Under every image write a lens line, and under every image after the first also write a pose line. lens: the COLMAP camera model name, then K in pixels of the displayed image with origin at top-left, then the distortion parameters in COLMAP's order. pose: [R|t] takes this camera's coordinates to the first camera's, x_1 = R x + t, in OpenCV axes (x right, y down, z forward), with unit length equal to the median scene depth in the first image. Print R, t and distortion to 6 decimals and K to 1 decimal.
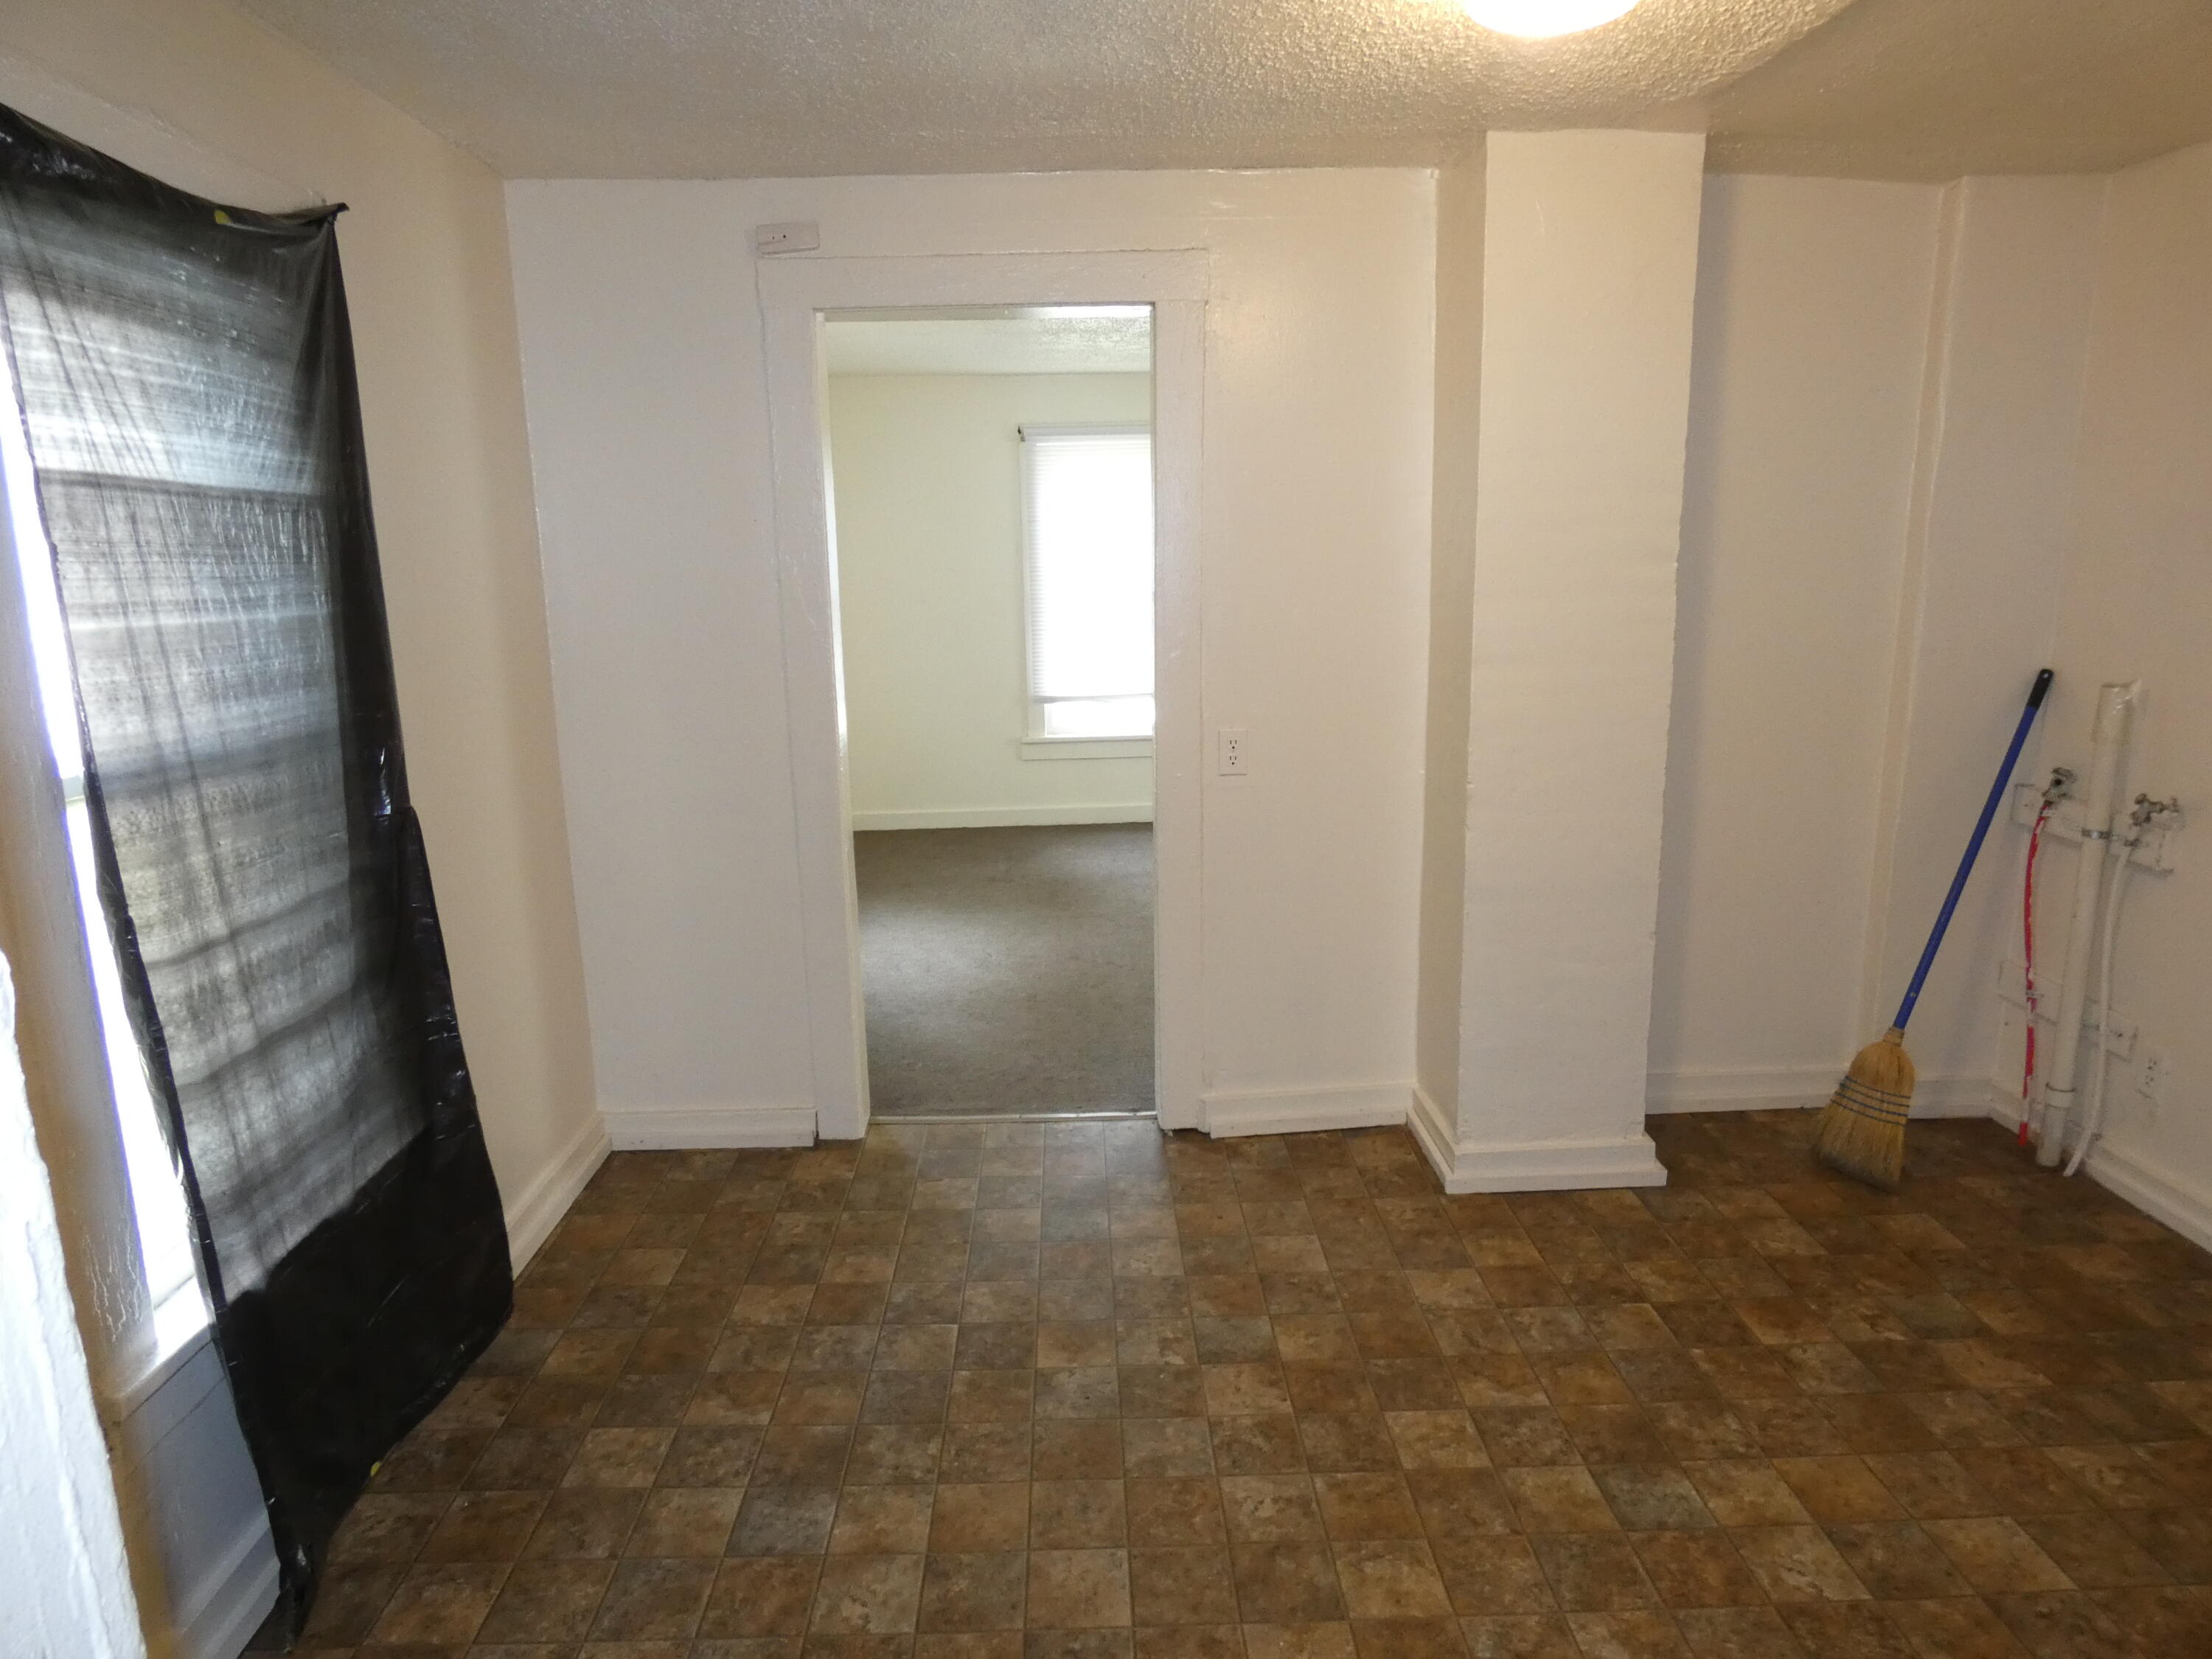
lens RADIAL K [[1354.9, 0, 1107.8], [0, 1354.9, 828.8], [0, 0, 1]] dist [-0.001370, -0.001888]
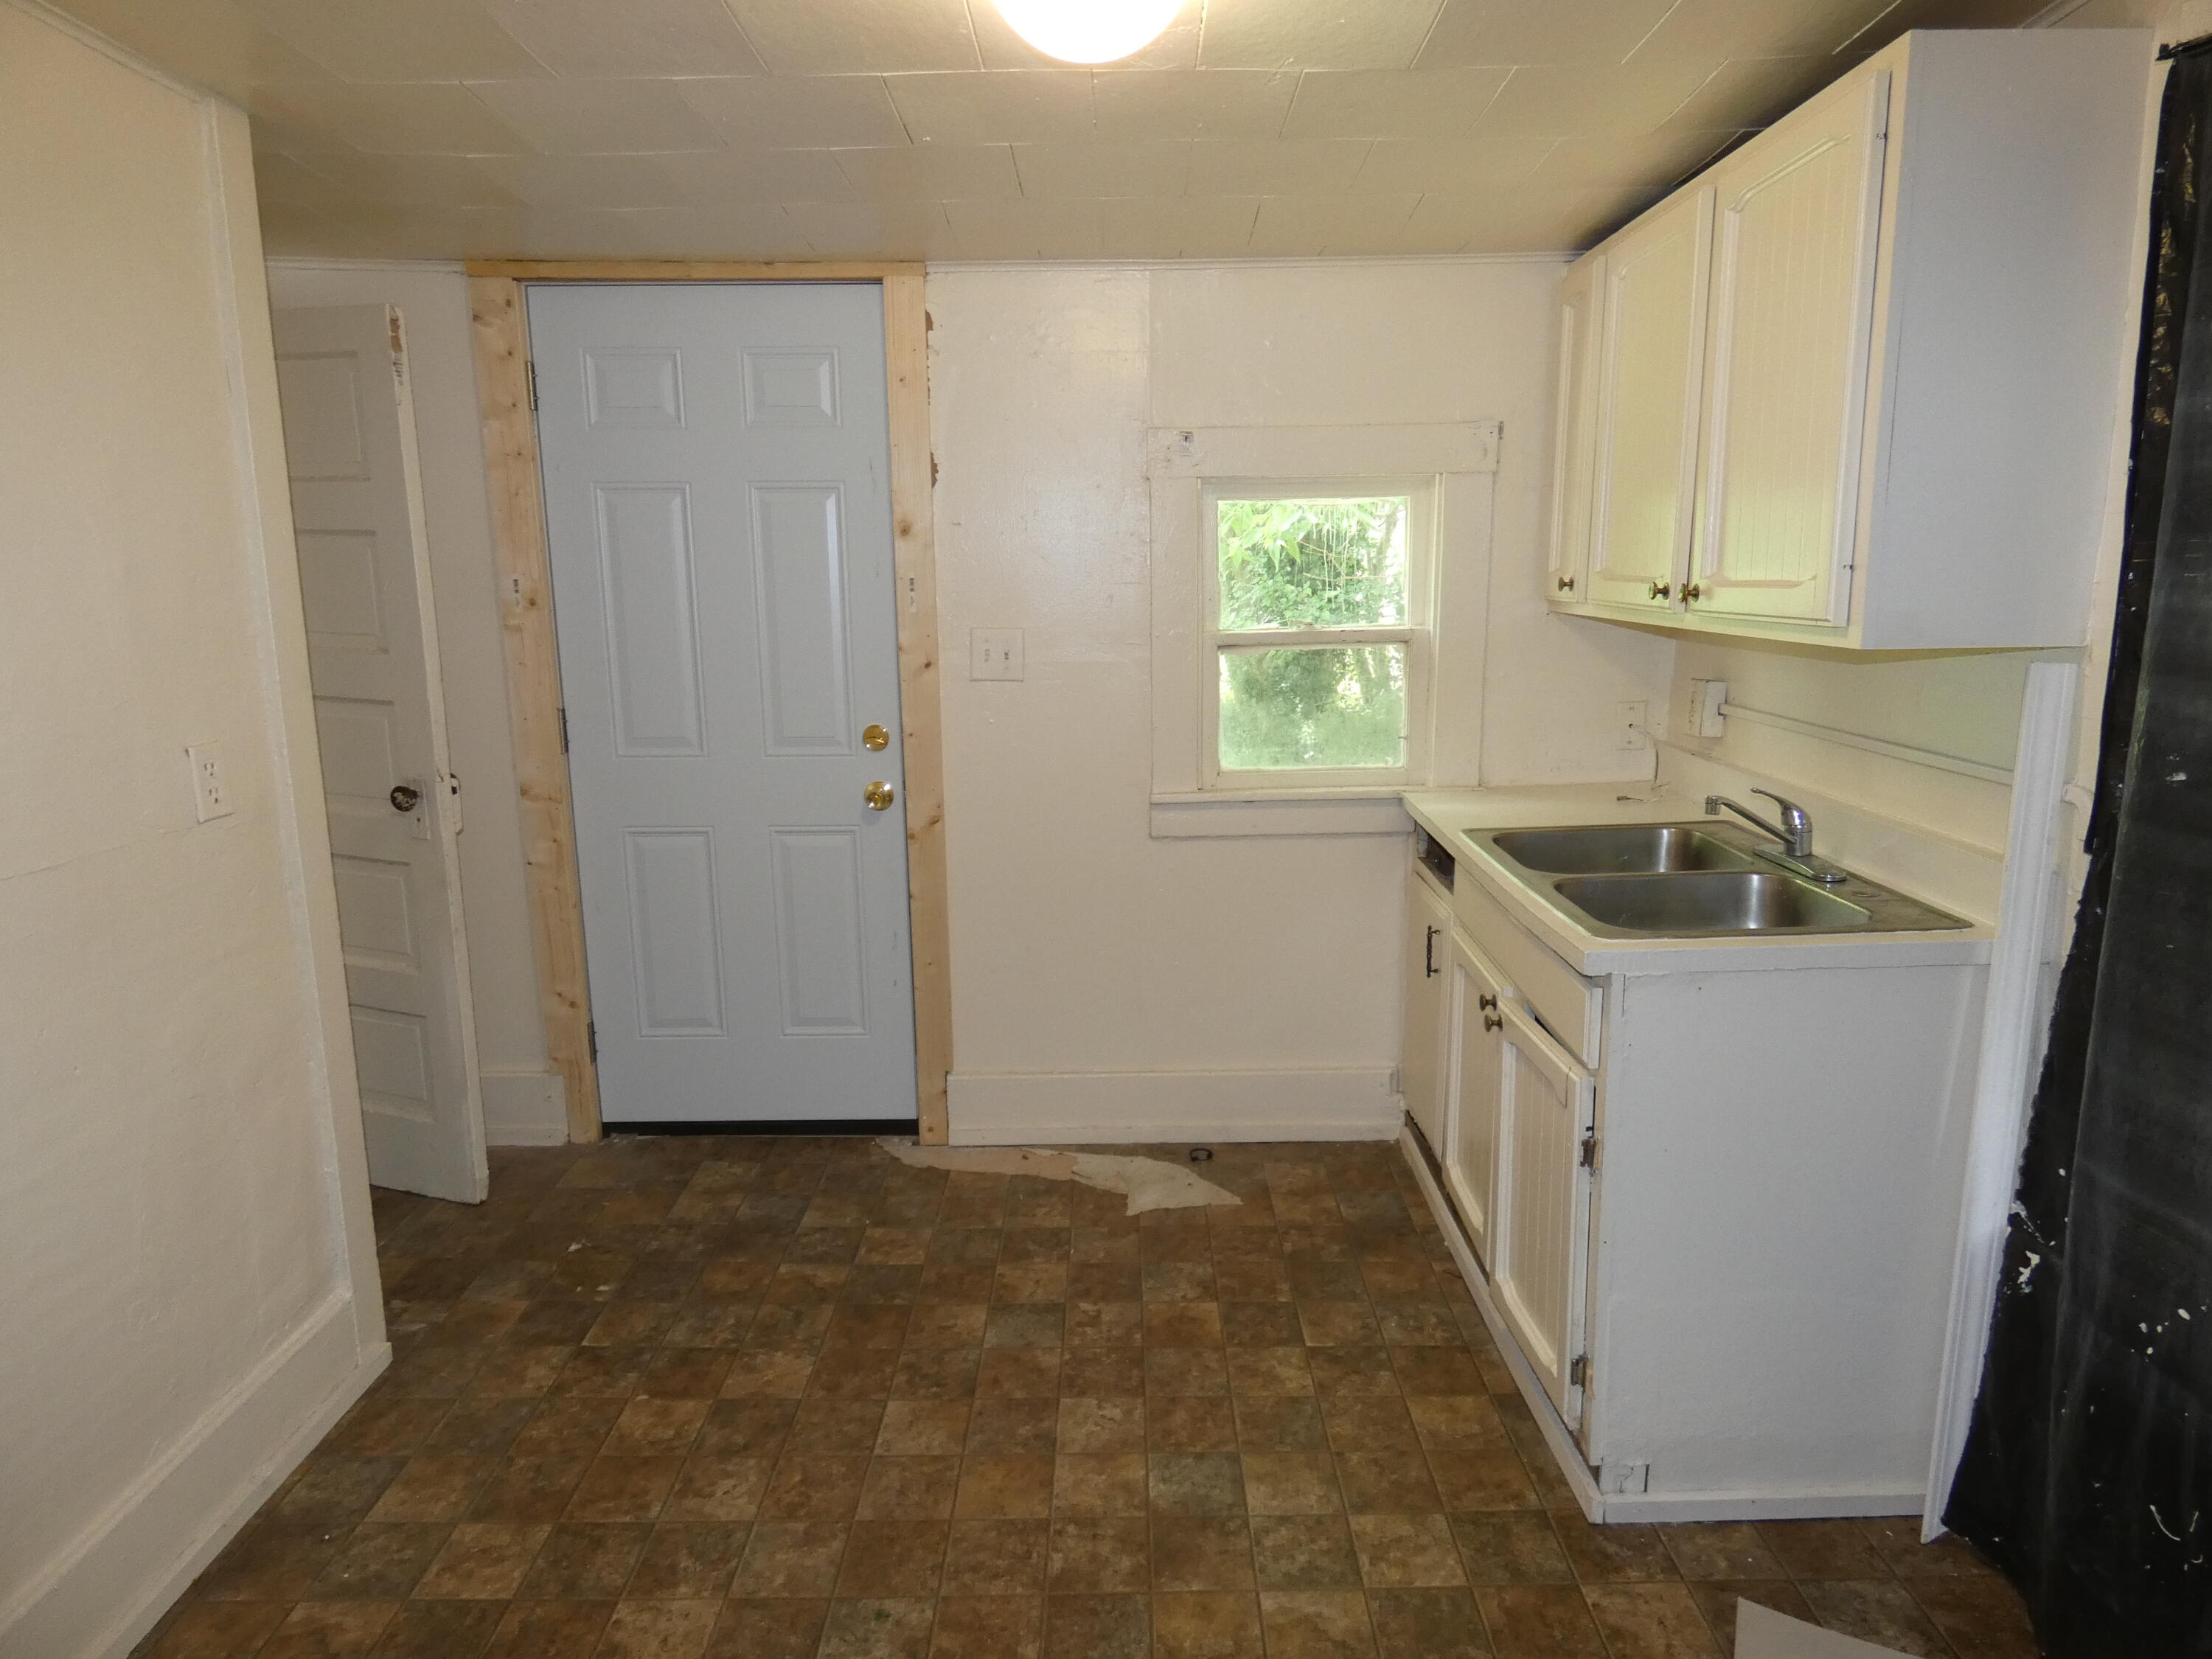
lens RADIAL K [[1354.9, 0, 1109.1], [0, 1354.9, 826.4], [0, 0, 1]] dist [-0.001370, -0.001888]
pose [[-0.998855, 0.020870, 0.043050, 0.402350], [0.035948, 0.921173, 0.387489, -0.339000], [-0.031570, 0.388592, -0.920869, 1.697222]]
